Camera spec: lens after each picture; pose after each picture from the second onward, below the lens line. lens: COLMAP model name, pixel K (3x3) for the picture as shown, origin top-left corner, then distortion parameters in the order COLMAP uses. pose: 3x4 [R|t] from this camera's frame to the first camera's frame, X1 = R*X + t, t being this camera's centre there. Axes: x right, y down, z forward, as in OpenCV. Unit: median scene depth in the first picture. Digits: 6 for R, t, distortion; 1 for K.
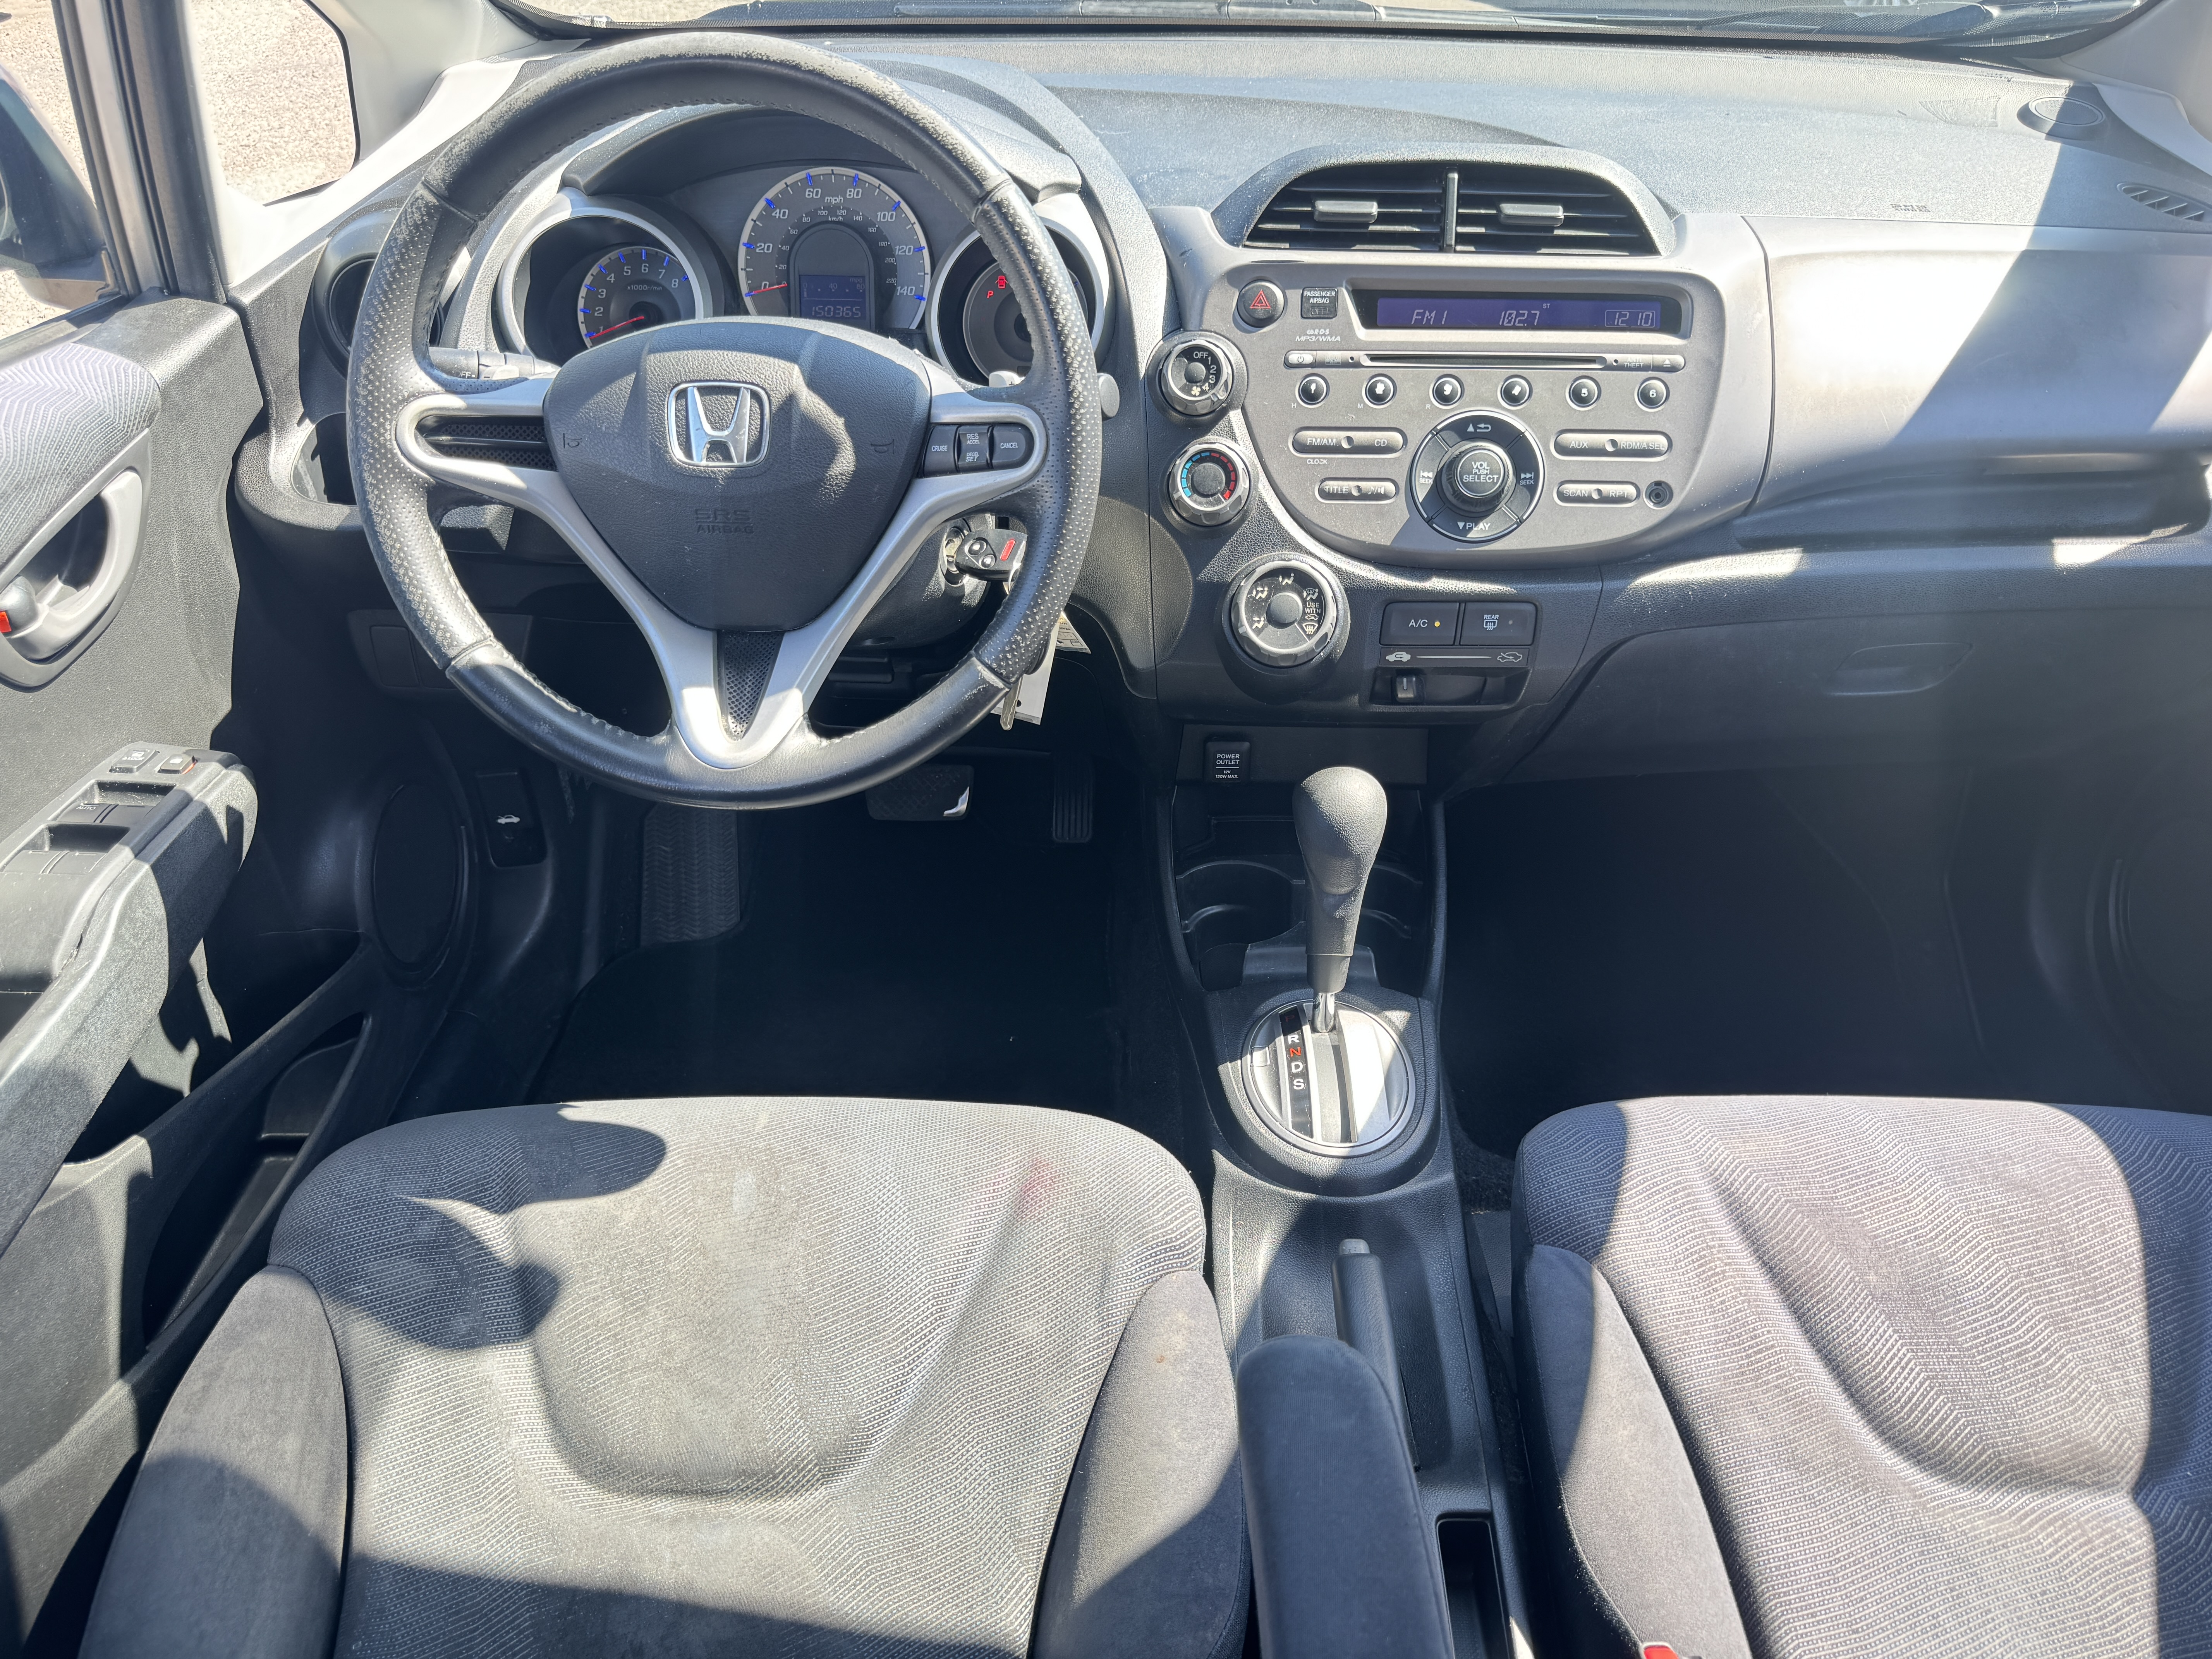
lens RADIAL K [[1578.7, 0, 1100.0], [0, 1578.7, 844.1], [0, 0, 1]] dist [0.027316, -0.037046]
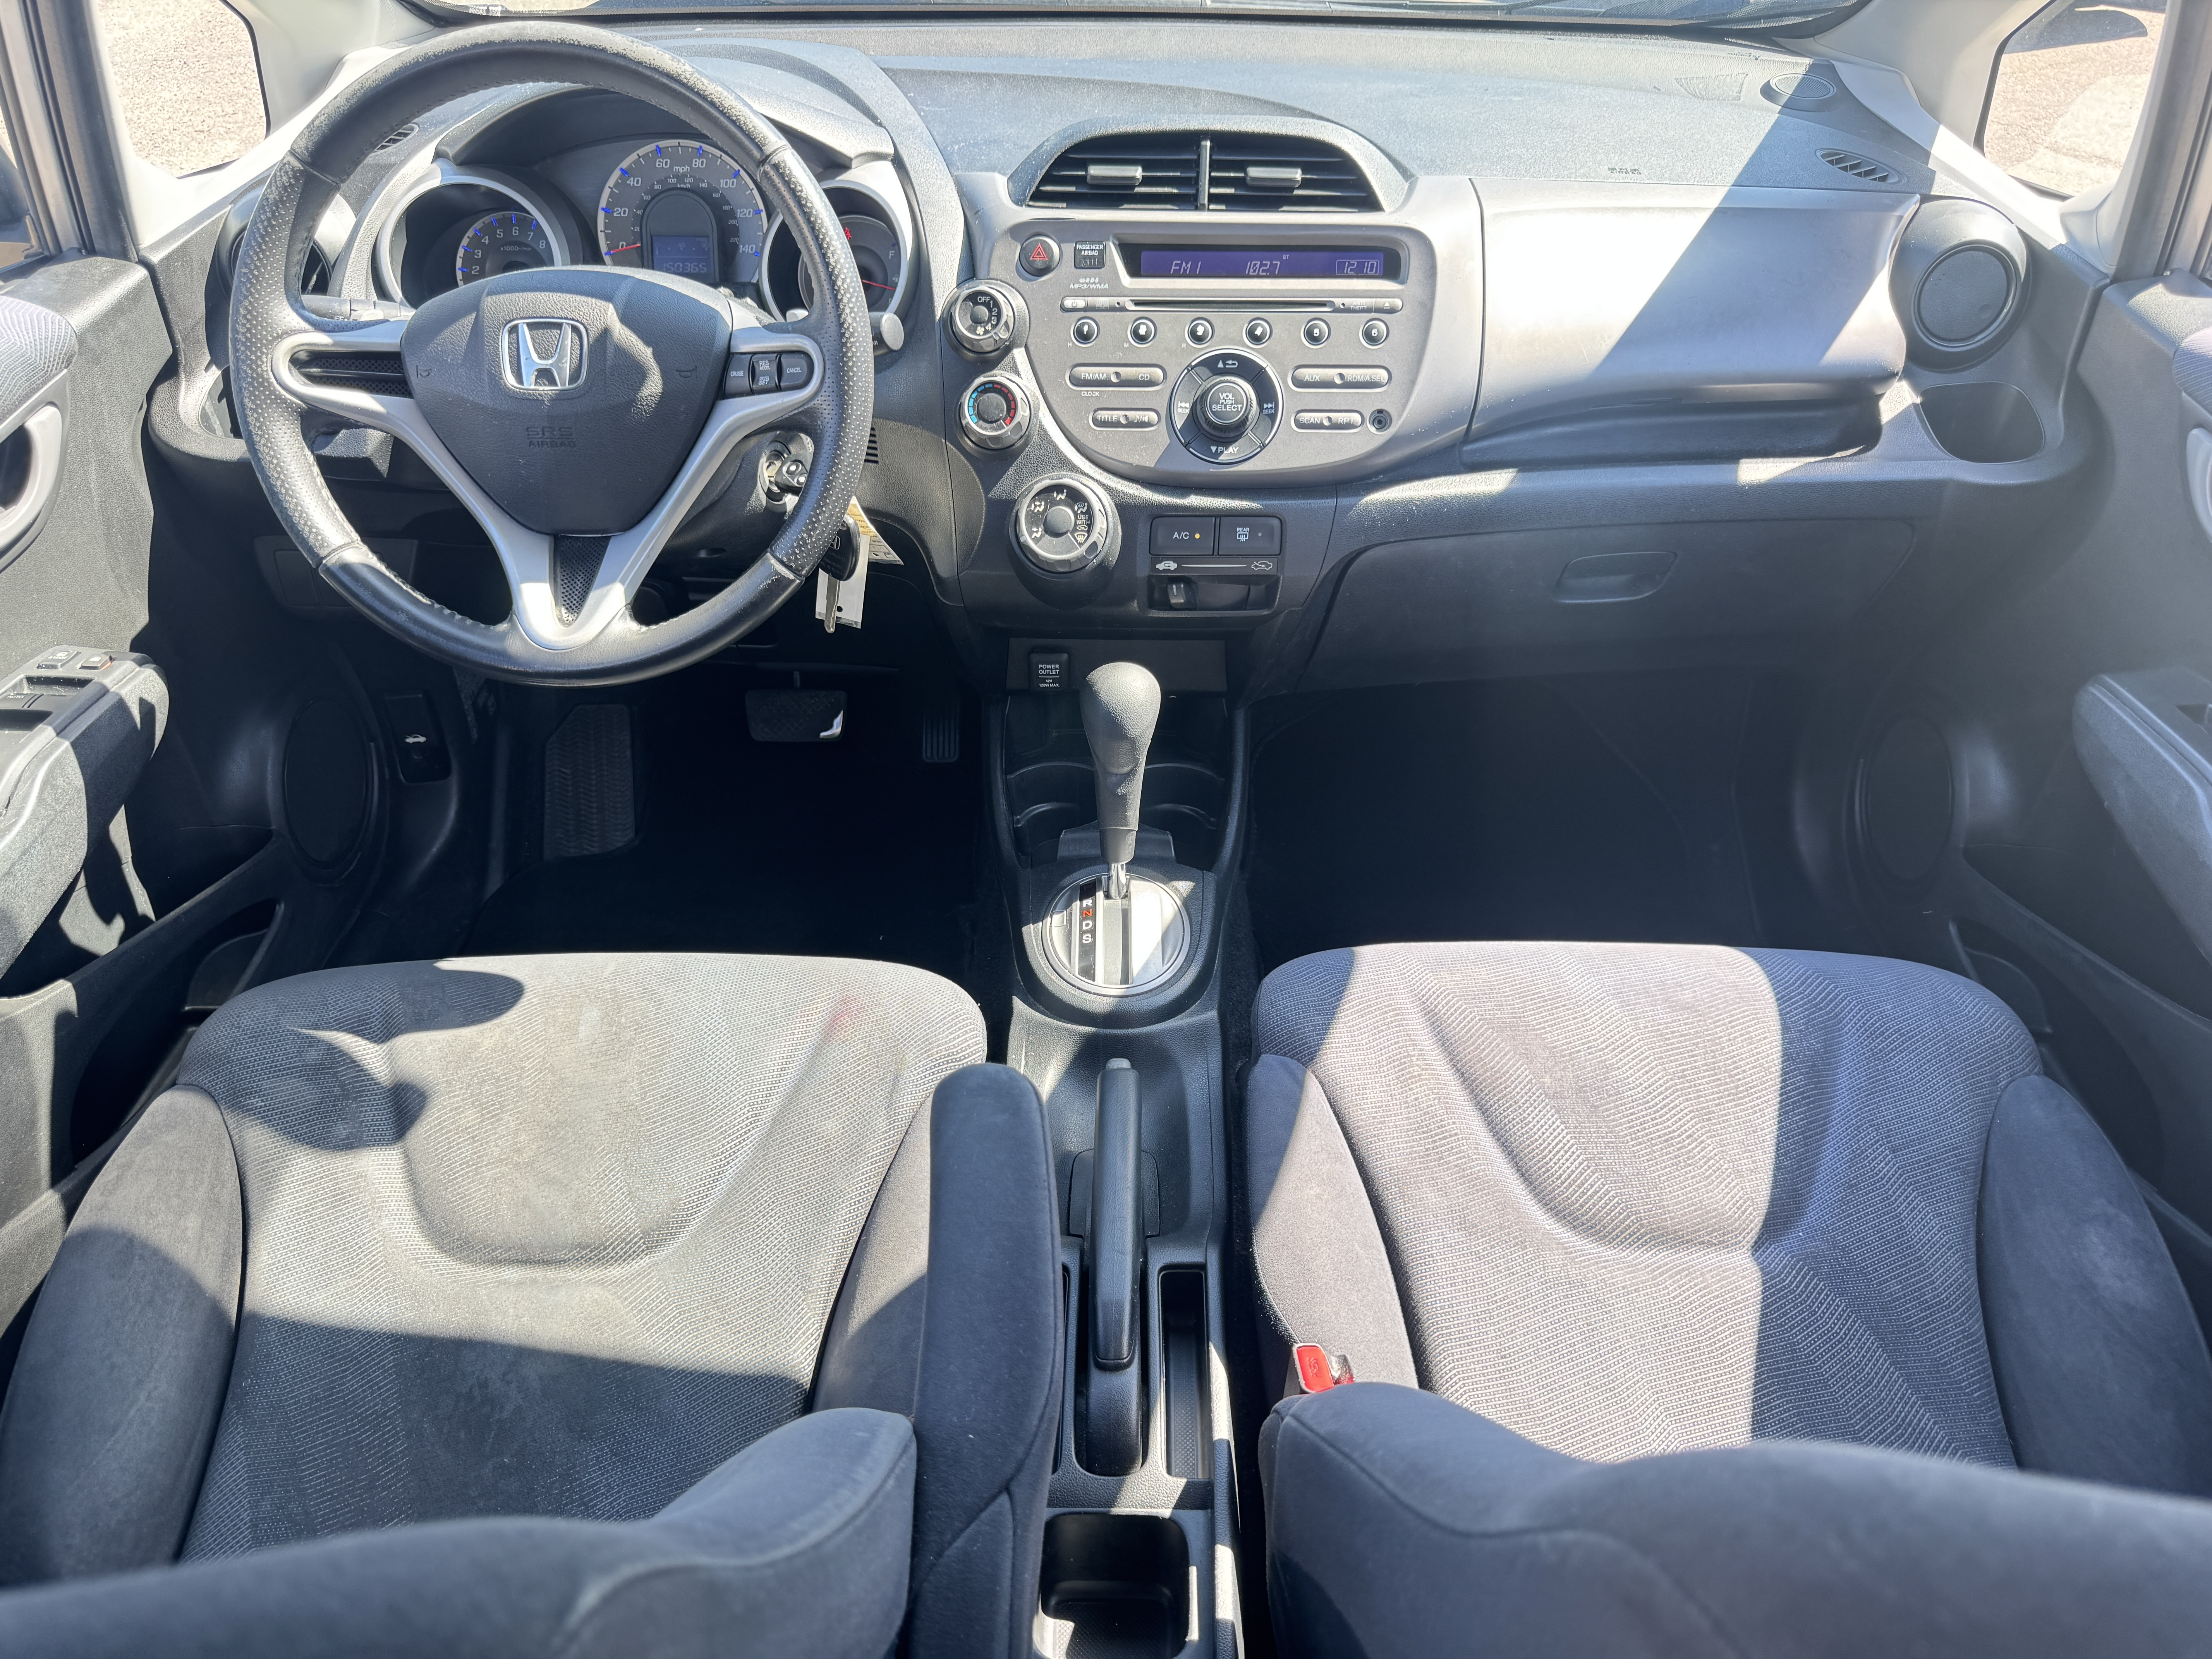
lens RADIAL K [[1578.7, 0, 1098.7], [0, 1578.7, 843.7], [0, 0, 1]] dist [0.027316, -0.037046]
pose [[0.999905, -0.008936, 0.010468, 0.120651], [0.008855, 0.999930, 0.007789, 0.072228], [-0.010537, -0.007695, 0.999915, -0.144822]]
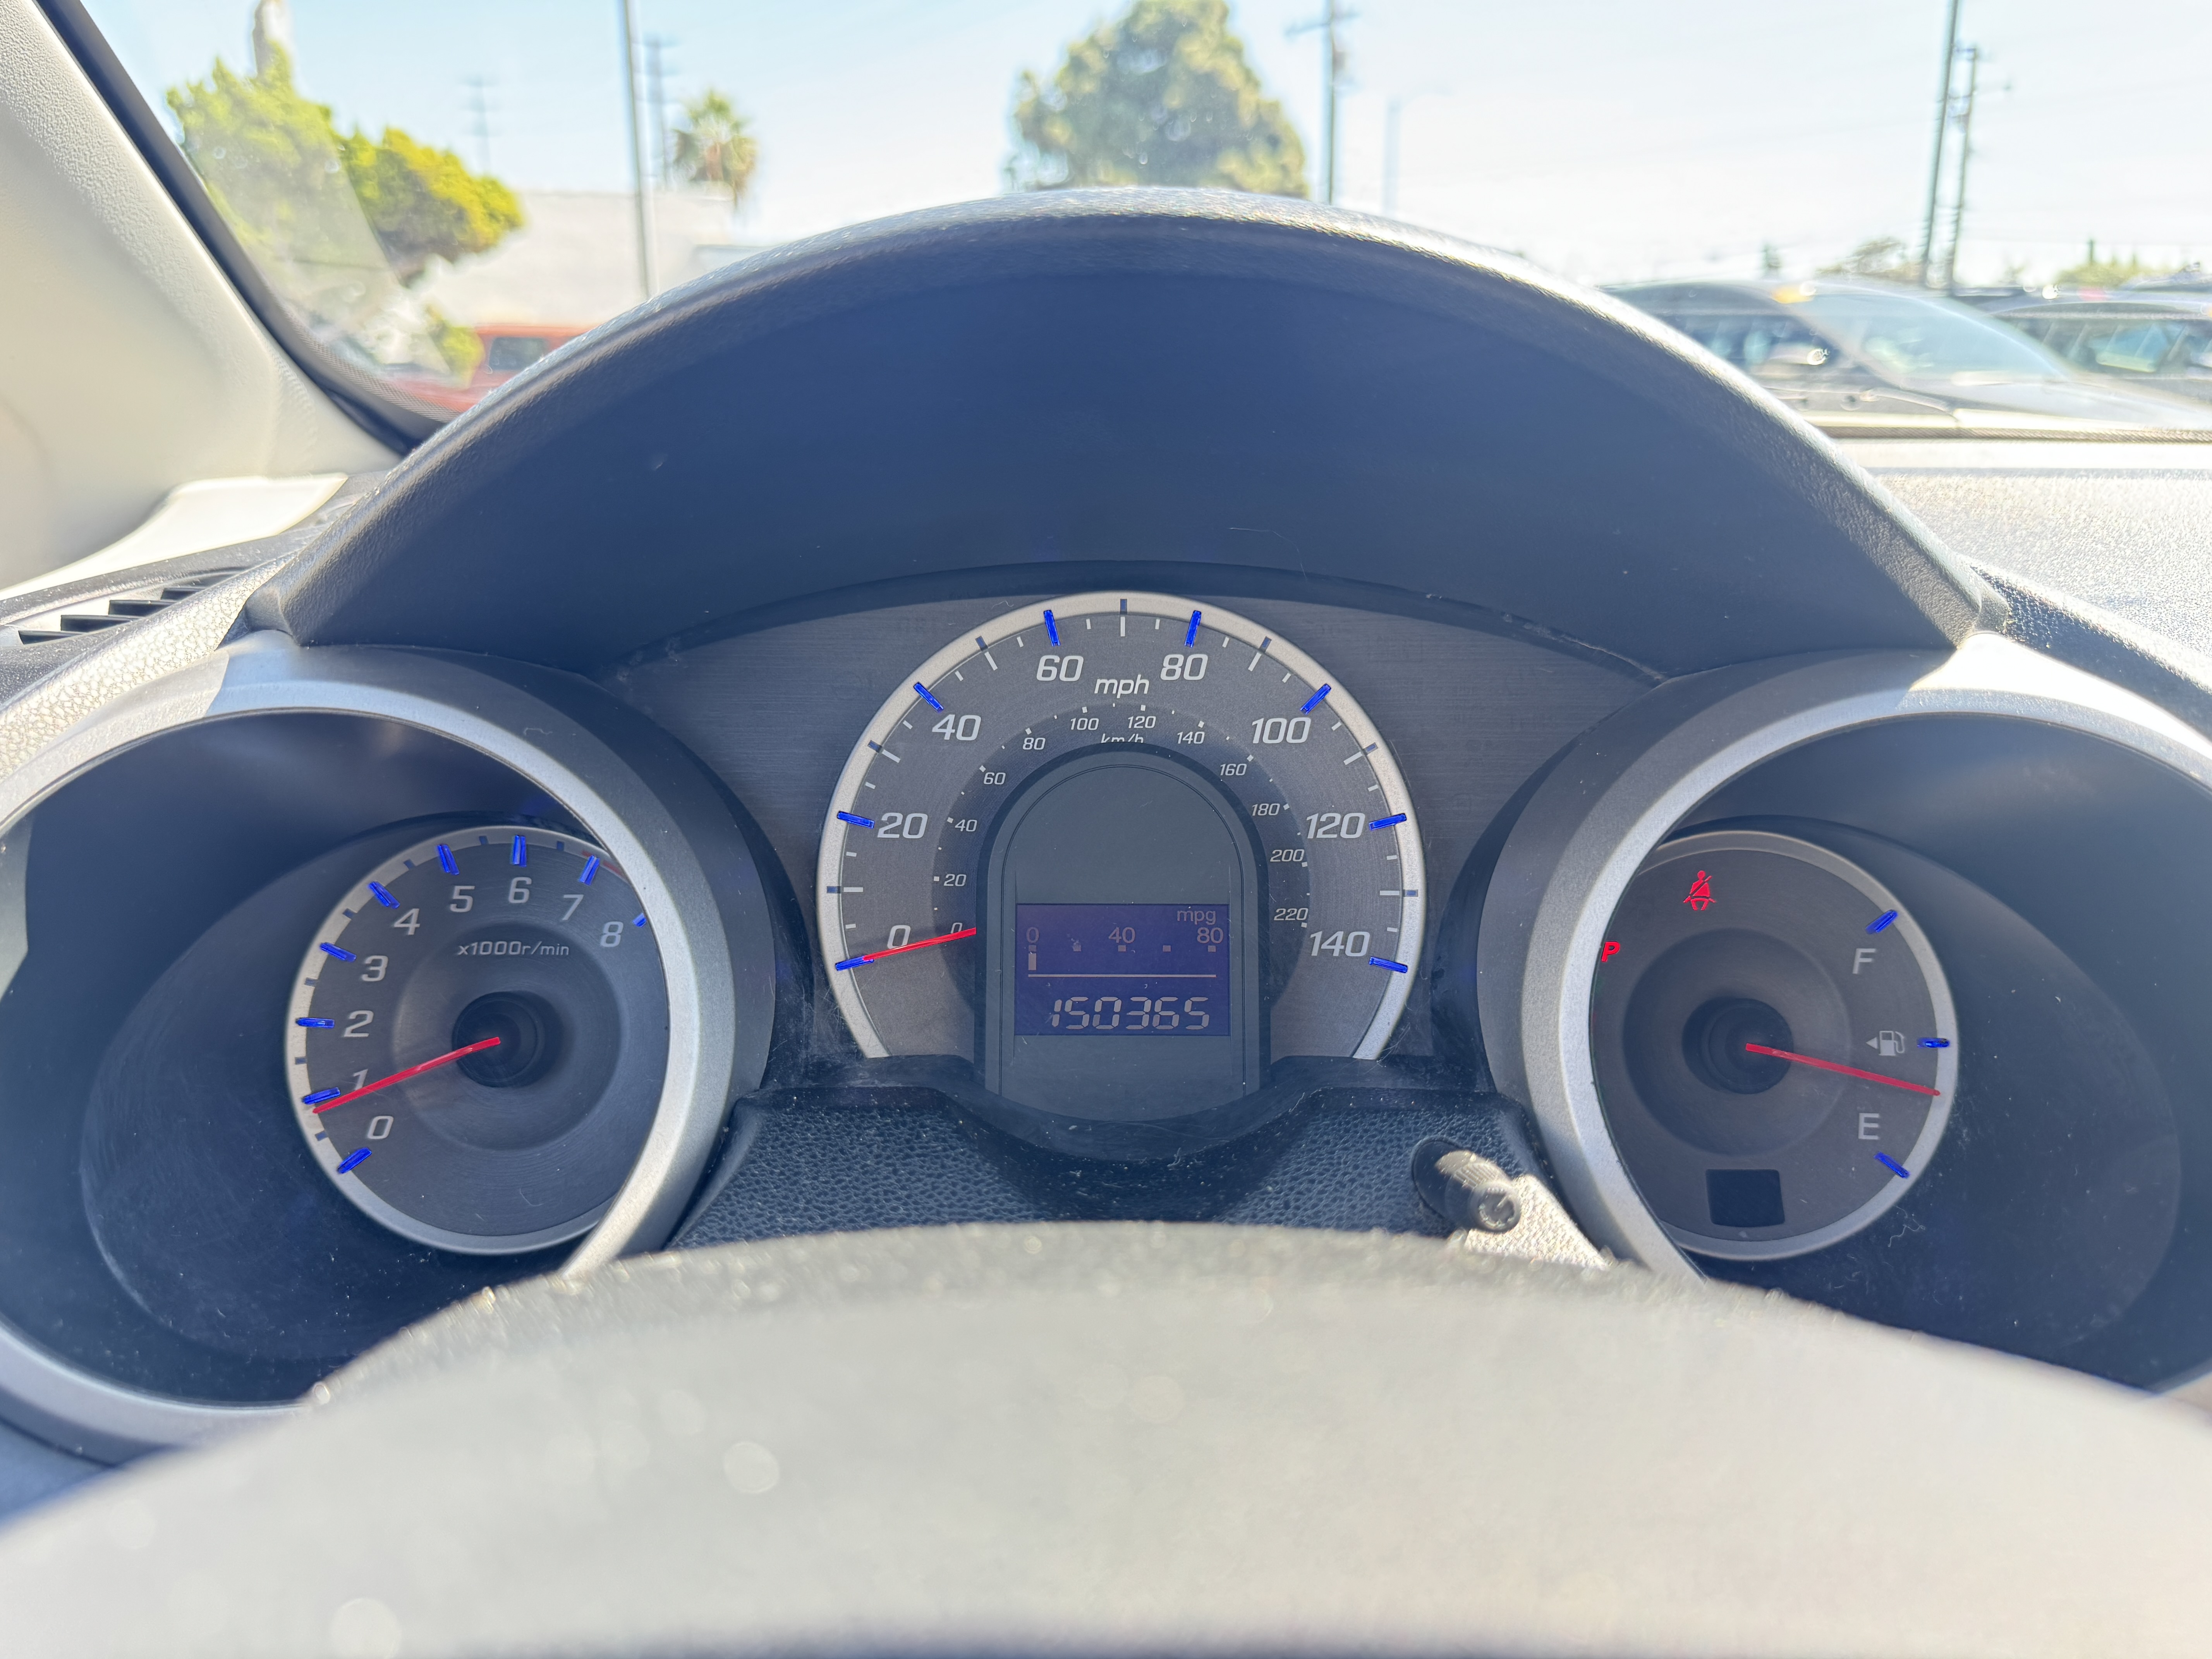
lens RADIAL K [[1578.7, 0, 1109.1], [0, 1578.7, 832.9], [0, 0, 1]] dist [0.027316, -0.037046]
pose [[0.999633, -0.012031, 0.024291, -0.191574], [0.019945, 0.933309, -0.358520, -0.279655], [-0.018358, 0.358873, 0.933206, 0.756143]]
